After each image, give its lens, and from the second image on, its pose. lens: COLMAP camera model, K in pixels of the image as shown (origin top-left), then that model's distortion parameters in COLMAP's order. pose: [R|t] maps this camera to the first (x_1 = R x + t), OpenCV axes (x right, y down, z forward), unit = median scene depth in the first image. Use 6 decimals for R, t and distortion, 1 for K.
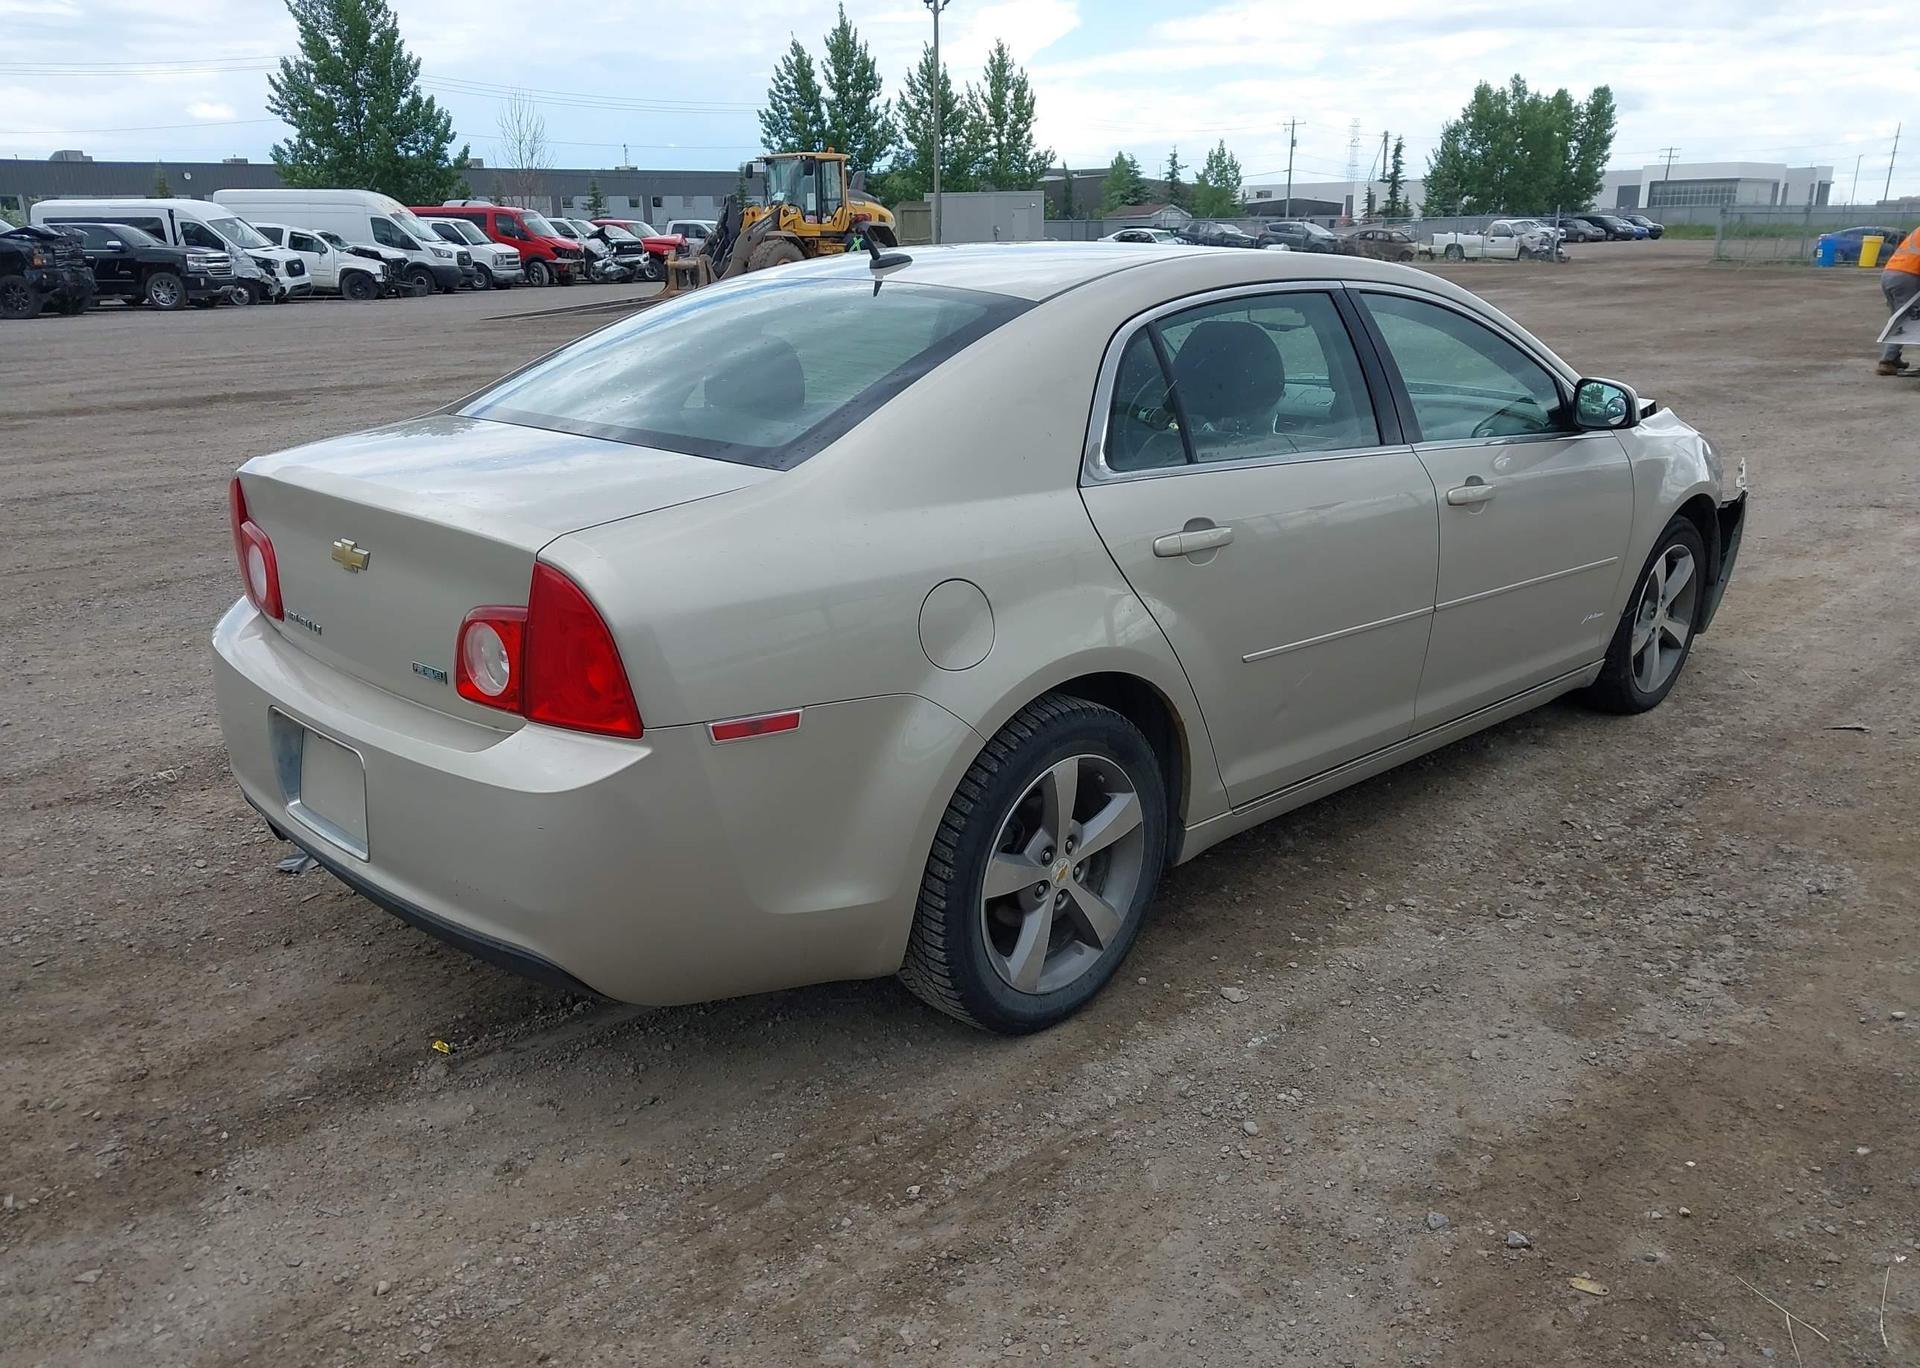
lens RADIAL K [[1522.9, 0, 954.1], [0, 1522.9, 746.9], [0, 0, 1]] dist [0.011149, -0.002828]
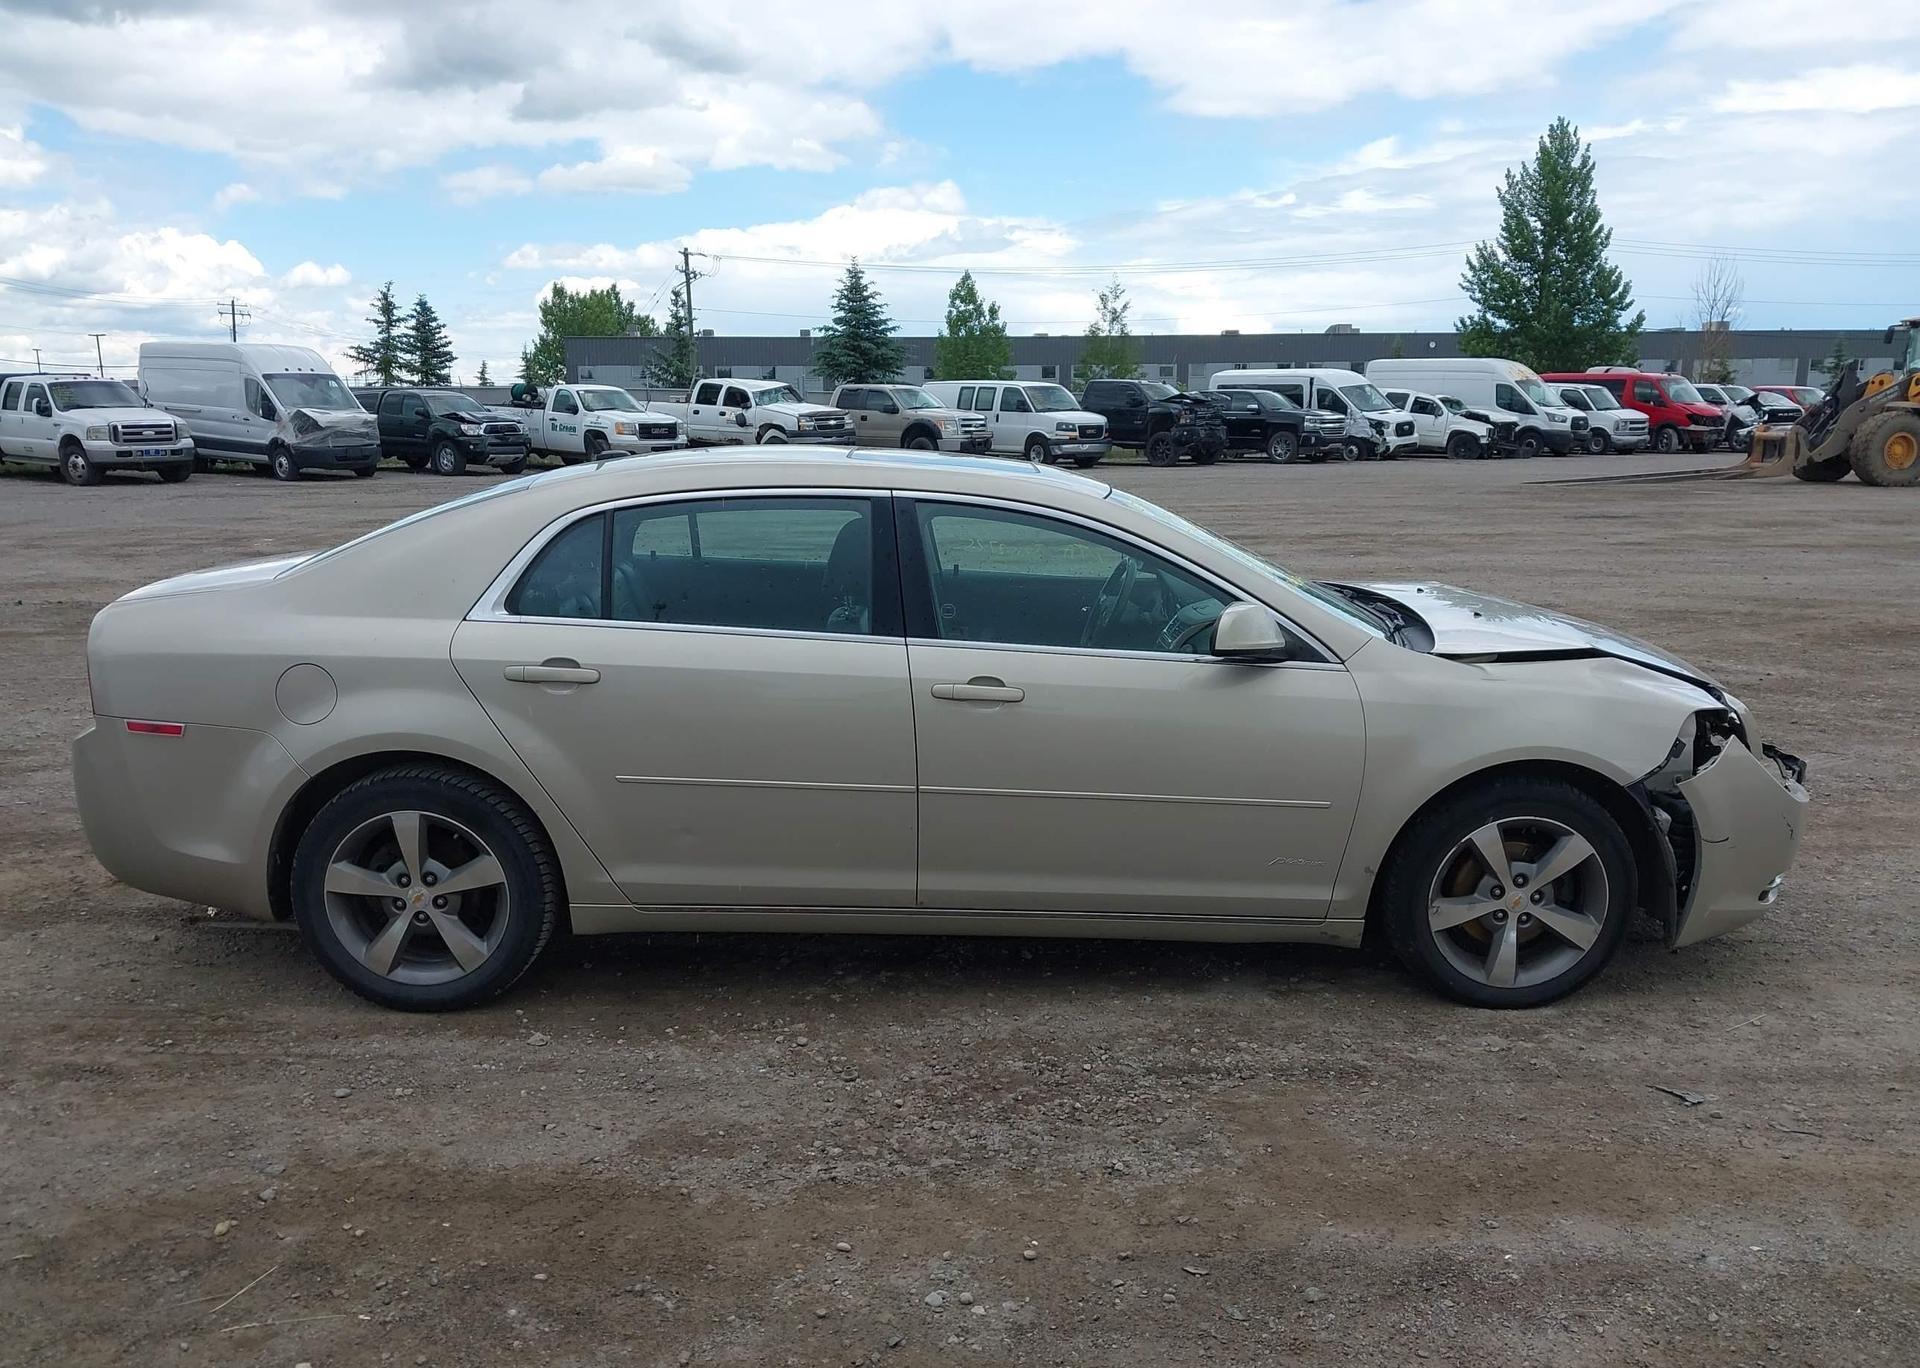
lens RADIAL K [[1522.9, 0, 954.1], [0, 1522.9, 746.9], [0, 0, 1]] dist [0.011149, -0.002828]
pose [[0.717634, 0.167308, -0.676025, 0.090213], [-0.231831, 0.972741, -0.005359, -0.010432], [0.656701, 0.160569, 0.736859, 0.019502]]
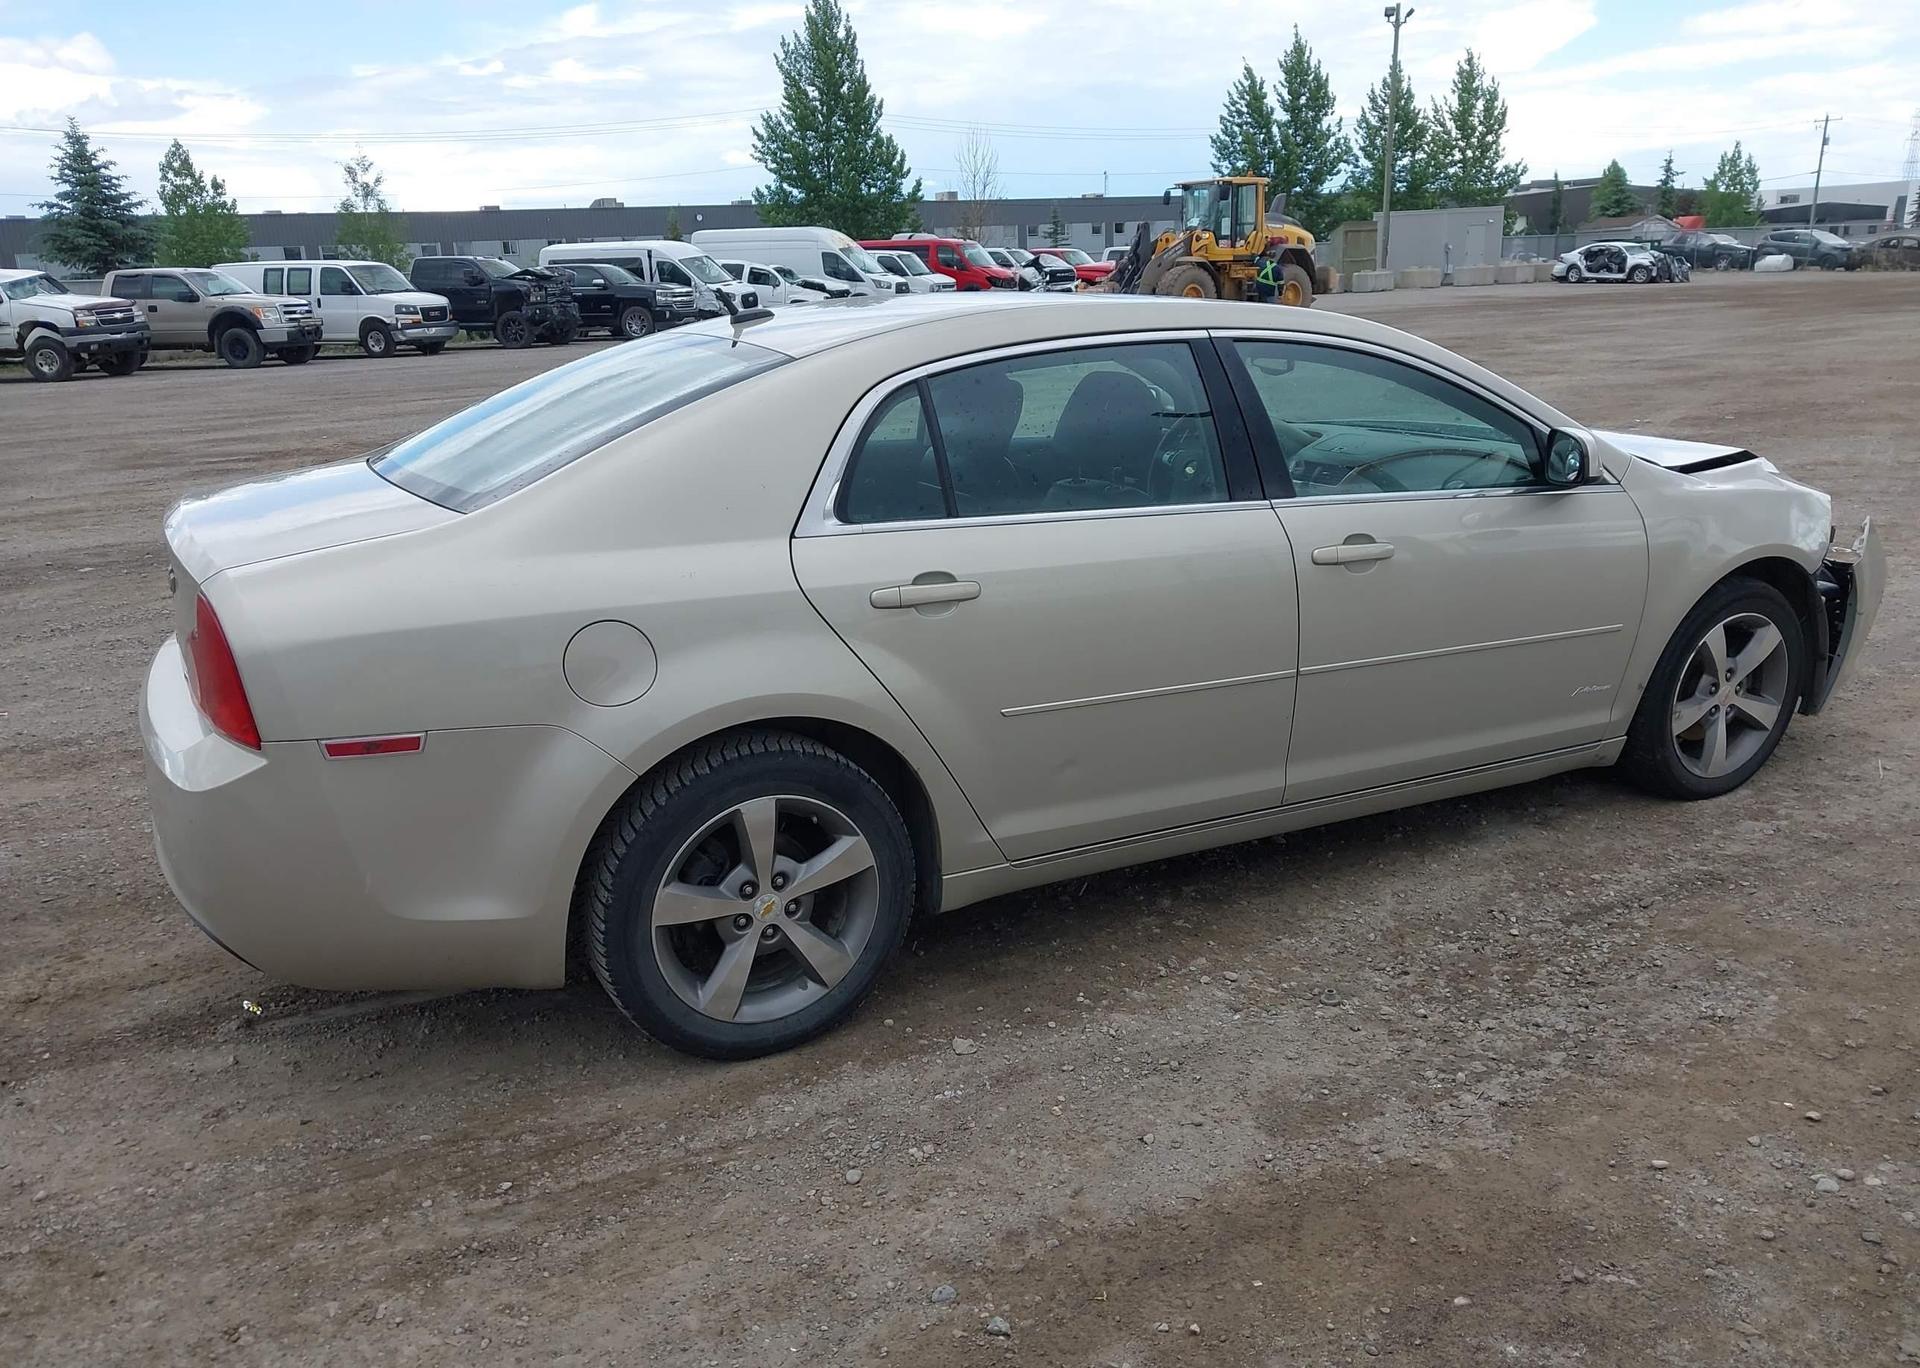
lens RADIAL K [[1522.9, 0, 954.1], [0, 1522.9, 746.9], [0, 0, 1]] dist [0.011149, -0.002828]
pose [[0.956321, 0.069086, -0.284037, 0.032715], [-0.072876, 0.997337, -0.002785, -0.002250], [0.283088, 0.023363, 0.958809, 0.002771]]
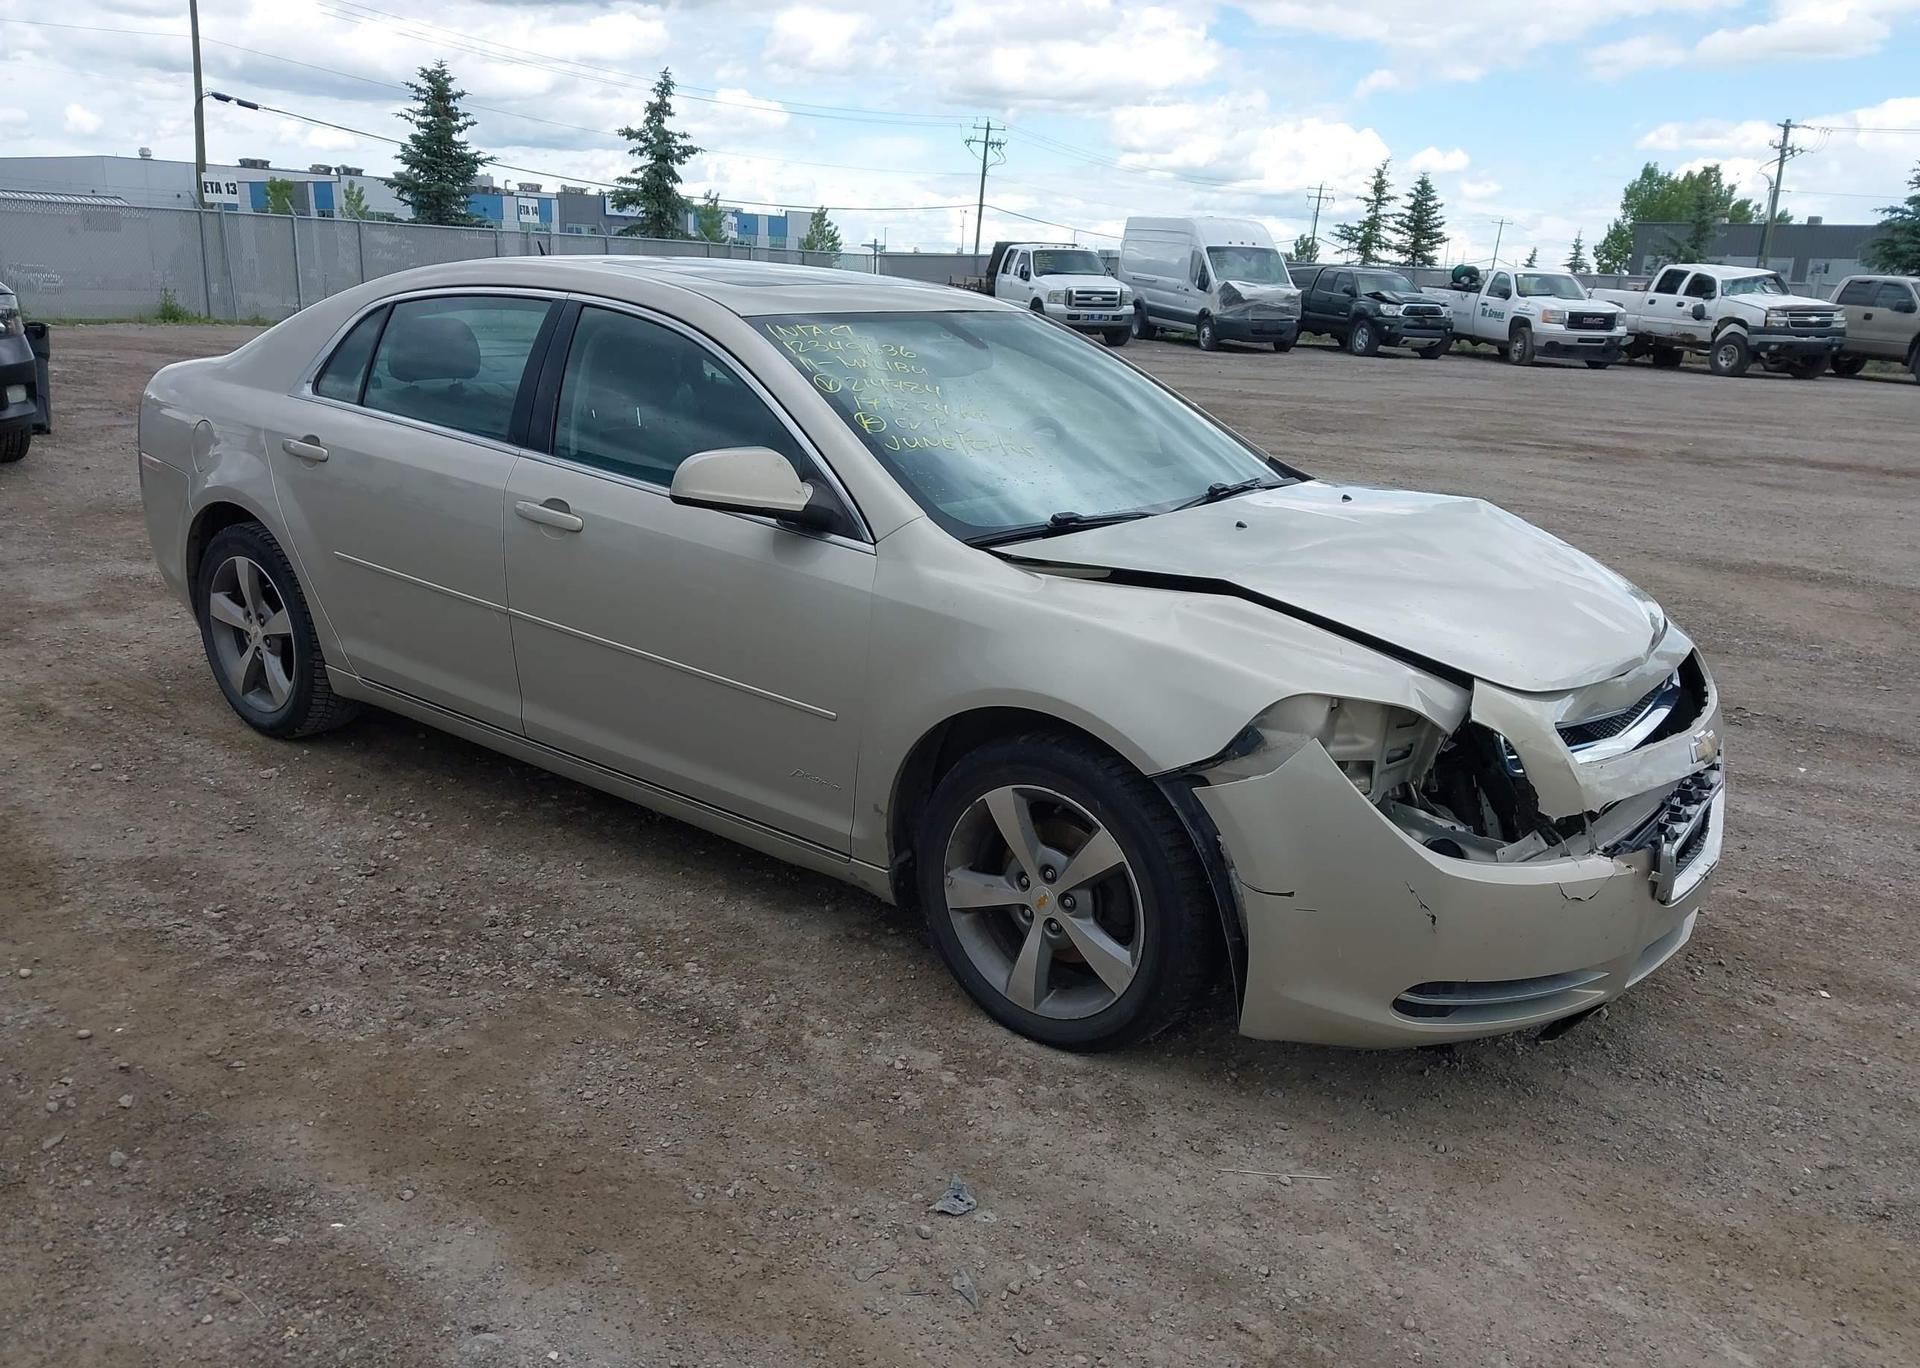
lens RADIAL K [[1522.9, 0, 954.1], [0, 1522.9, 746.9], [0, 0, 1]] dist [0.011149, -0.002828]
pose [[0.127291, 0.314633, -0.940640, 0.115442], [-0.355920, 0.899683, 0.252769, -0.032130], [0.925807, 0.302617, 0.226506, 0.092083]]
